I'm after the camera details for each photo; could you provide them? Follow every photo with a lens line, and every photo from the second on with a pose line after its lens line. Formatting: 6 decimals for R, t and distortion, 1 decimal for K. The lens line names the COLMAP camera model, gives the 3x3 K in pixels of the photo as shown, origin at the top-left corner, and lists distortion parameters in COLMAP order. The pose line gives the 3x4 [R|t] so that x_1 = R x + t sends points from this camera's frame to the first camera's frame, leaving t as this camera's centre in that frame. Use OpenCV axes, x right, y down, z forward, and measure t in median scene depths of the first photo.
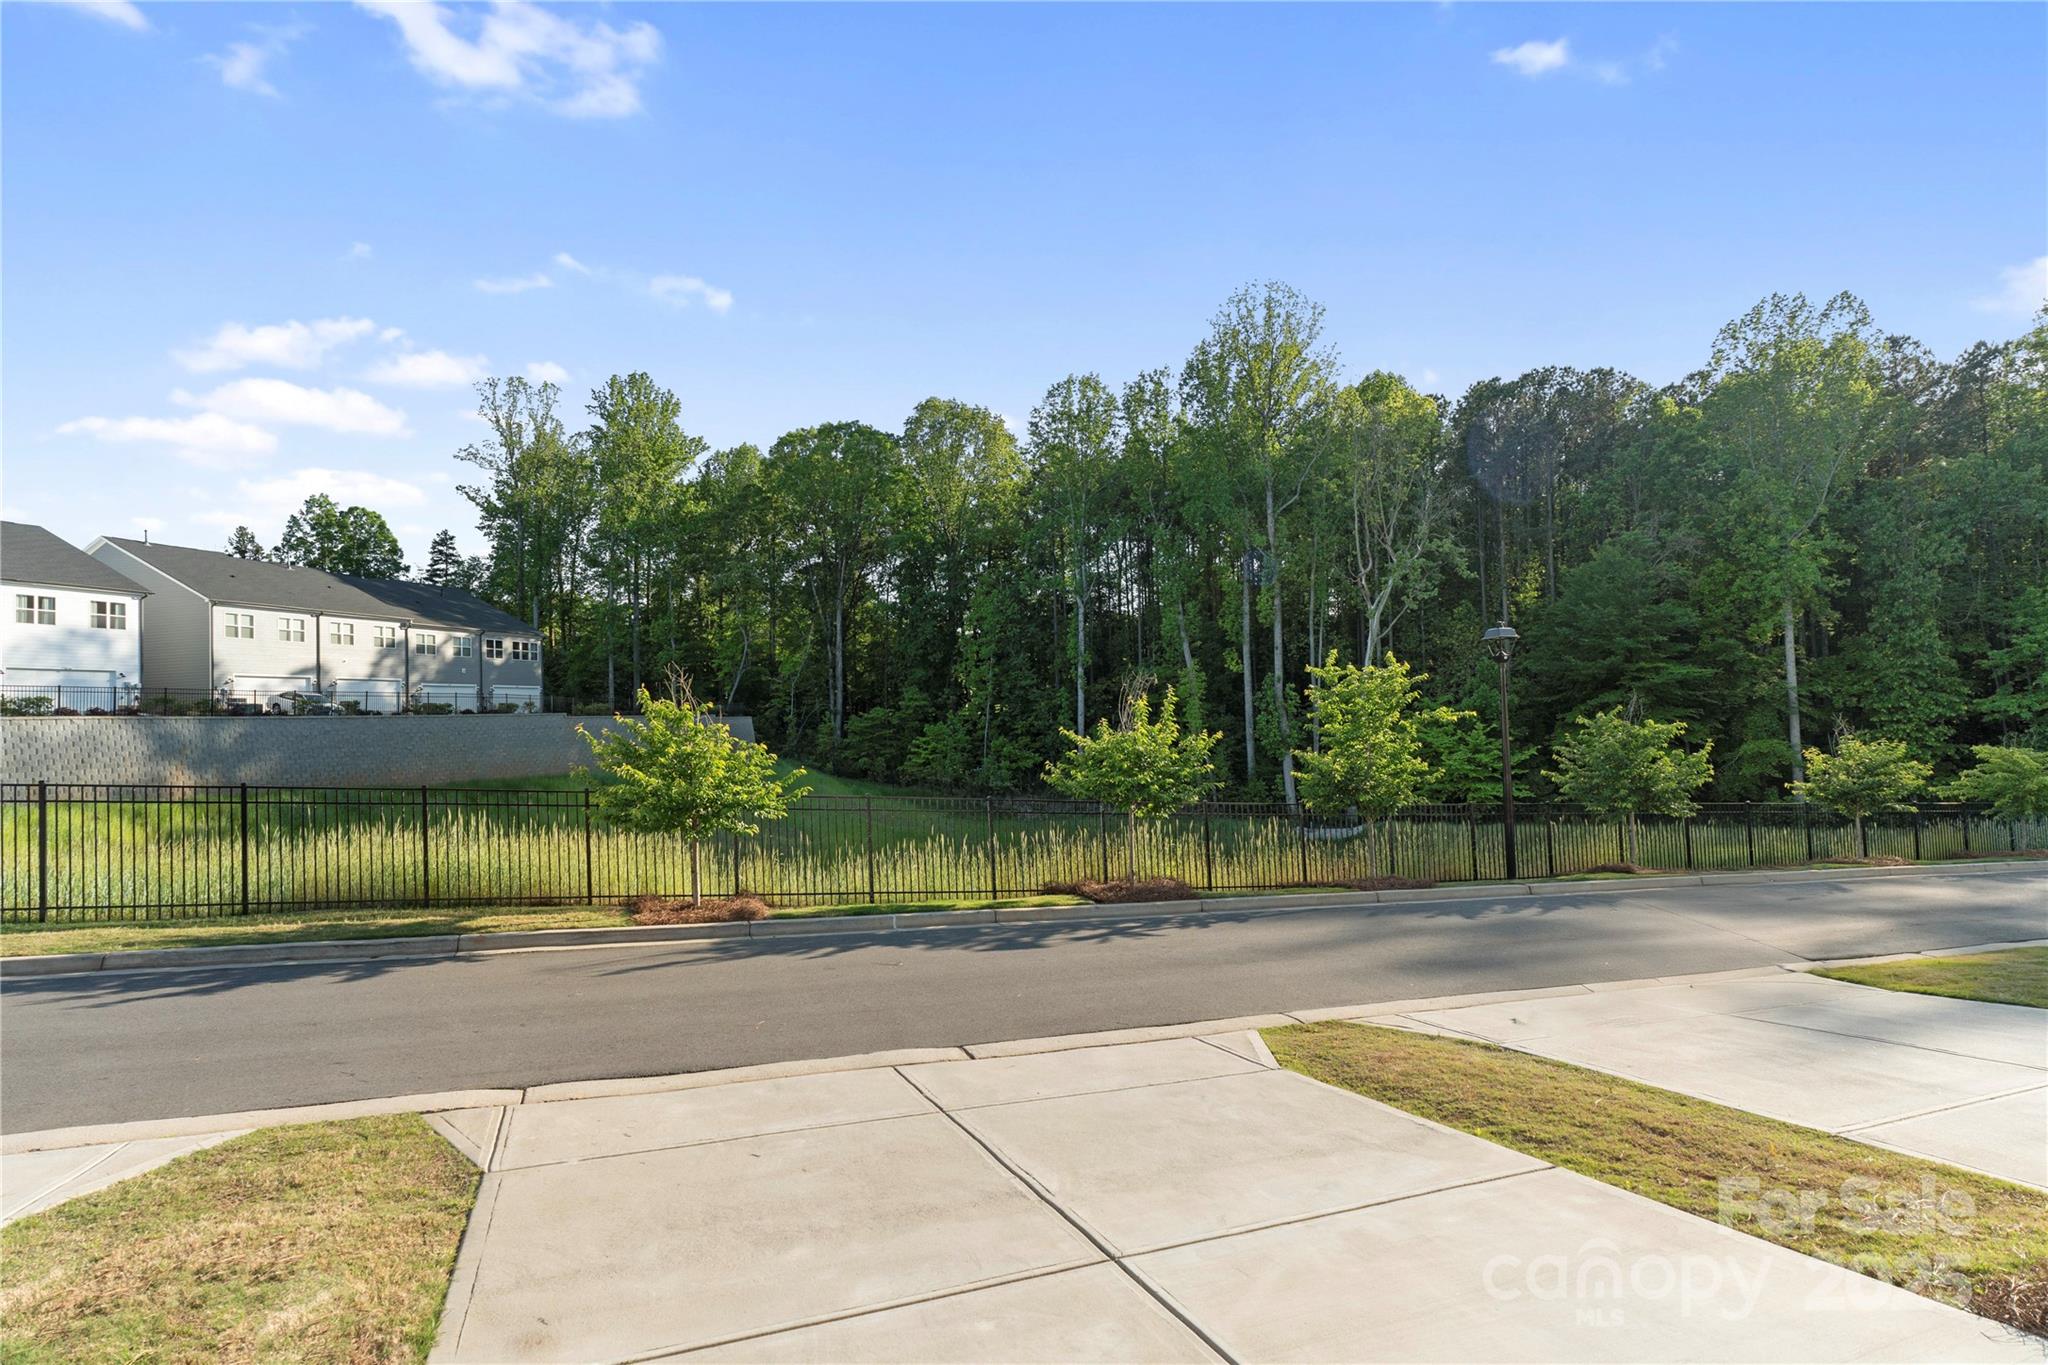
lens RADIAL K [[1109.1, 0, 1015.3], [0, 1109.1, 671.8], [0, 0, 1]] dist [0.004198, -0.001255]
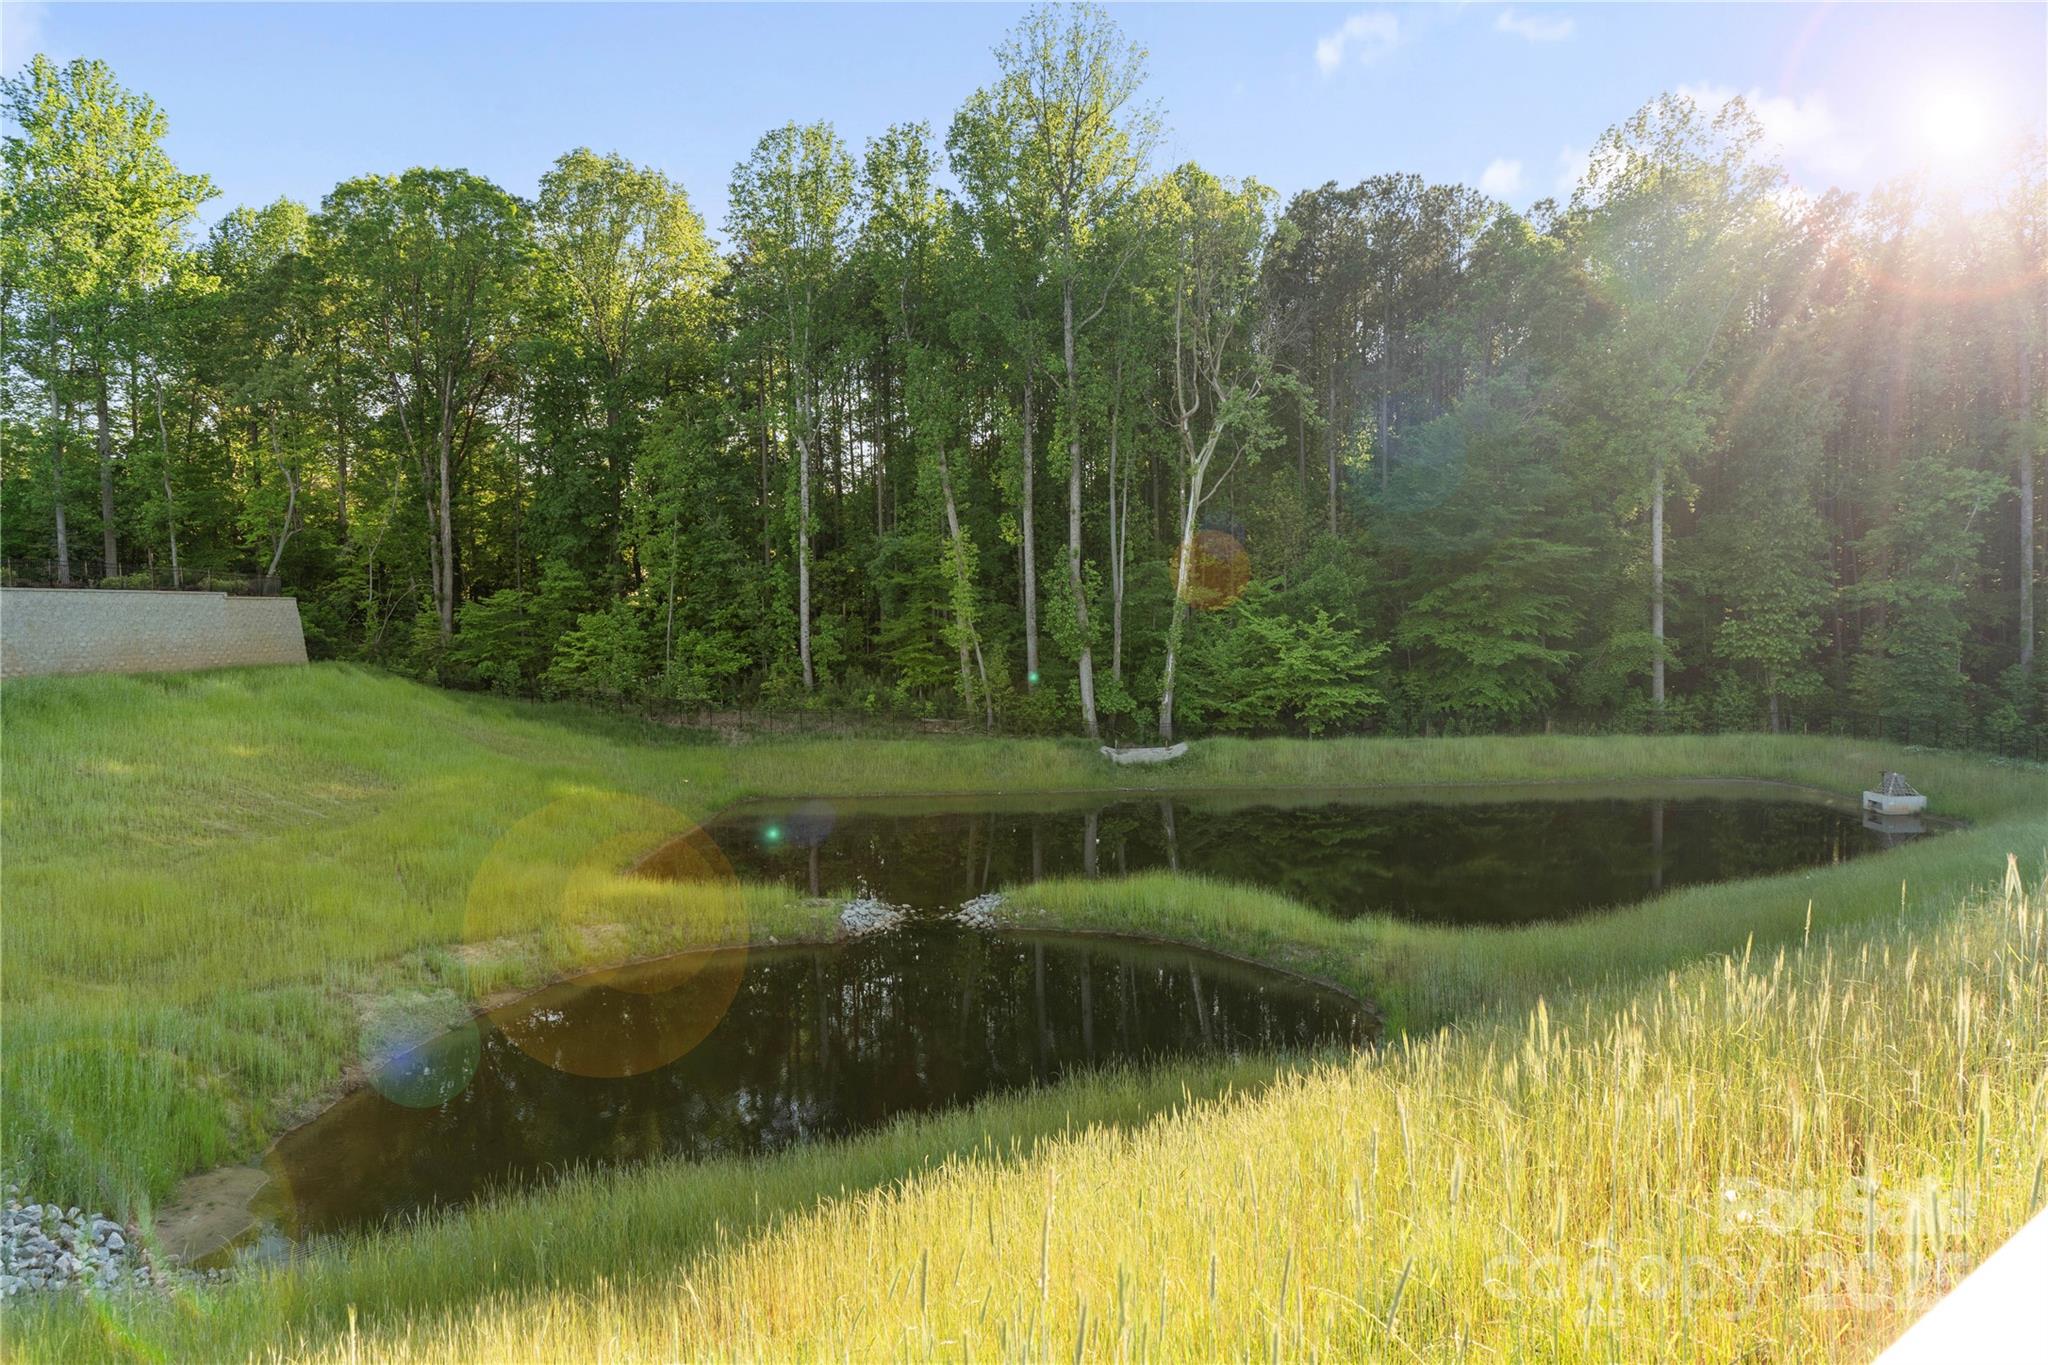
lens RADIAL K [[1264.4, 0, 1045.7], [0, 1264.4, 672.7], [0, 0, 1]] dist [-0.002755, 0.006318]
pose [[0.961577, -0.008227, 0.274412, -0.017320], [-0.014862, 0.996525, 0.081955, 0.015165], [-0.274133, -0.082884, 0.958113, 0.150318]]
